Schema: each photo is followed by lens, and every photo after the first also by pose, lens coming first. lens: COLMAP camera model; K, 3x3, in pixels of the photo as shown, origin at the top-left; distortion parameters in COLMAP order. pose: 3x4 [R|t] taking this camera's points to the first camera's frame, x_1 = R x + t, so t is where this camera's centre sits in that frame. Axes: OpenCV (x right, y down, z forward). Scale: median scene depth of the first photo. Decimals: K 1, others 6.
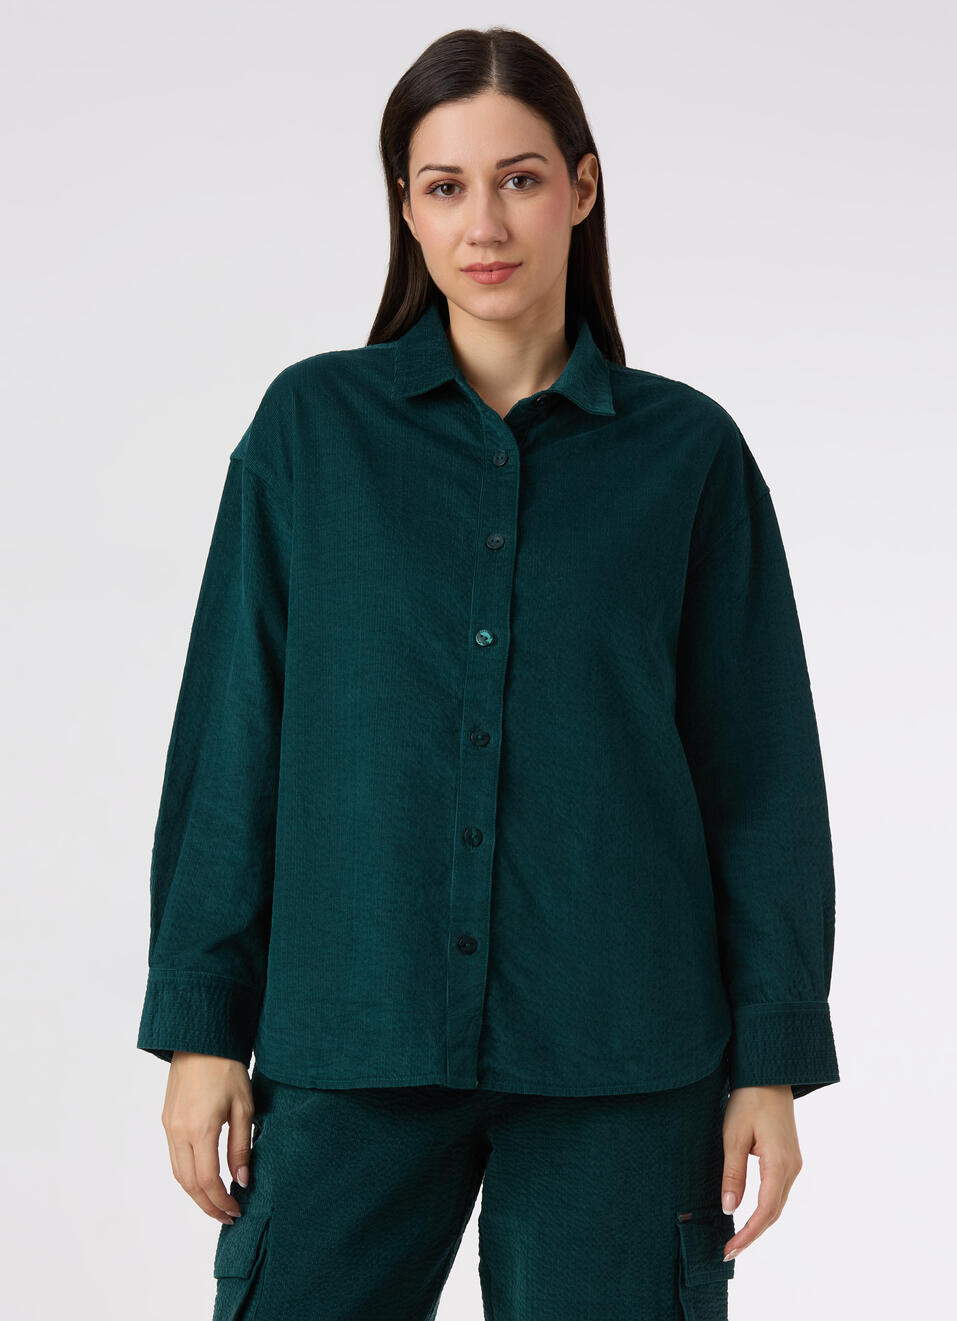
lens RADIAL K [[5050.3, 0, 478.5], [0, 5050.3, 660.5], [0, 0, 1]] dist [0.130689, -0.306770]
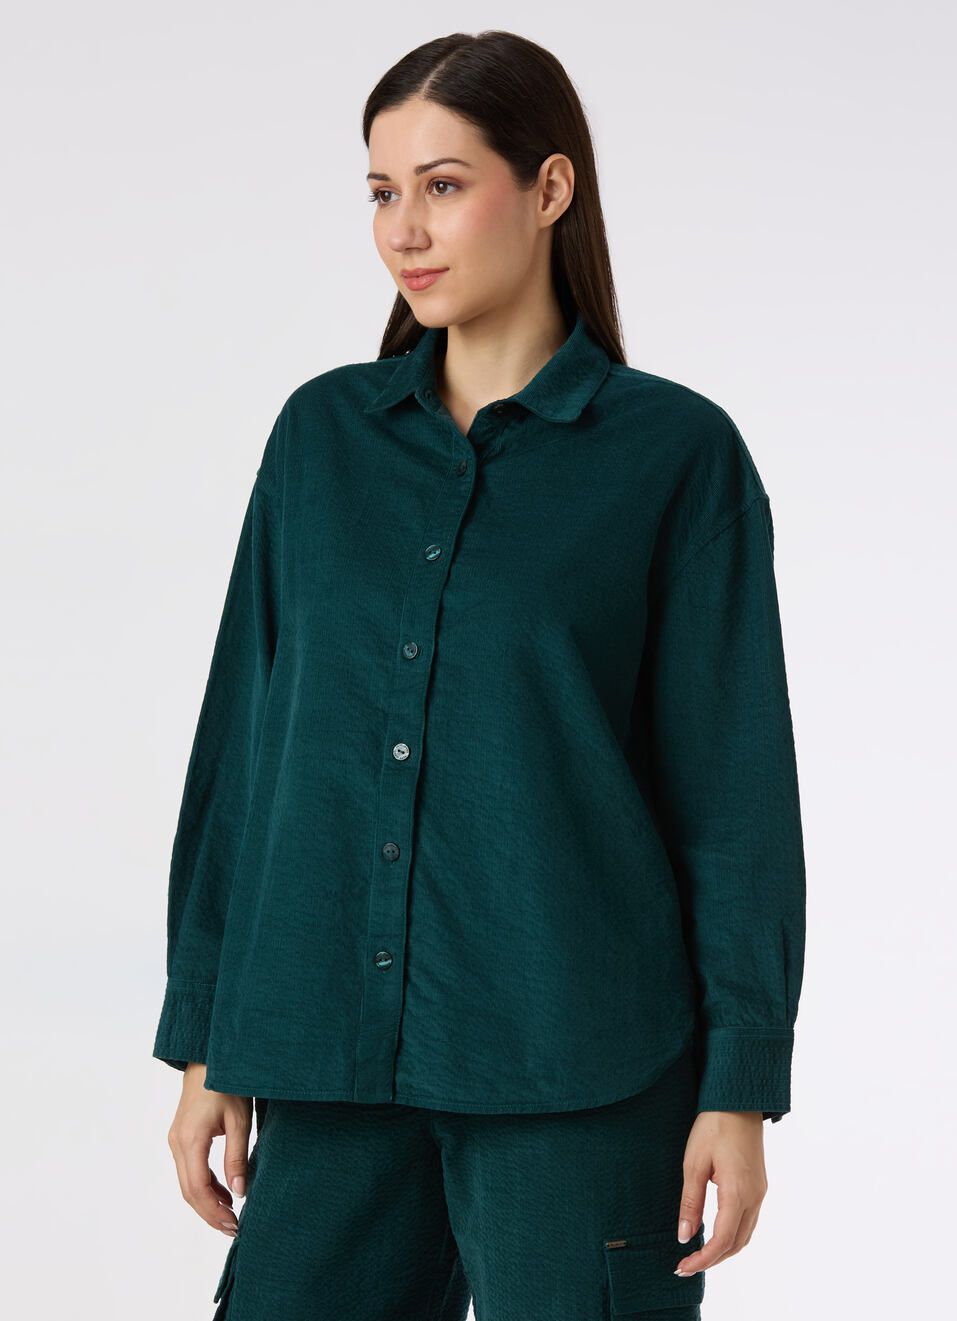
lens RADIAL K [[5050.3, 0, 478.5], [0, 5050.3, 660.5], [0, 0, 1]] dist [0.130689, -0.306770]
pose [[0.916078, -0.005312, -0.400964, 0.406076], [0.005034, 0.999986, -0.001746, -0.000717], [0.400968, -0.000419, 0.916092, 0.098274]]
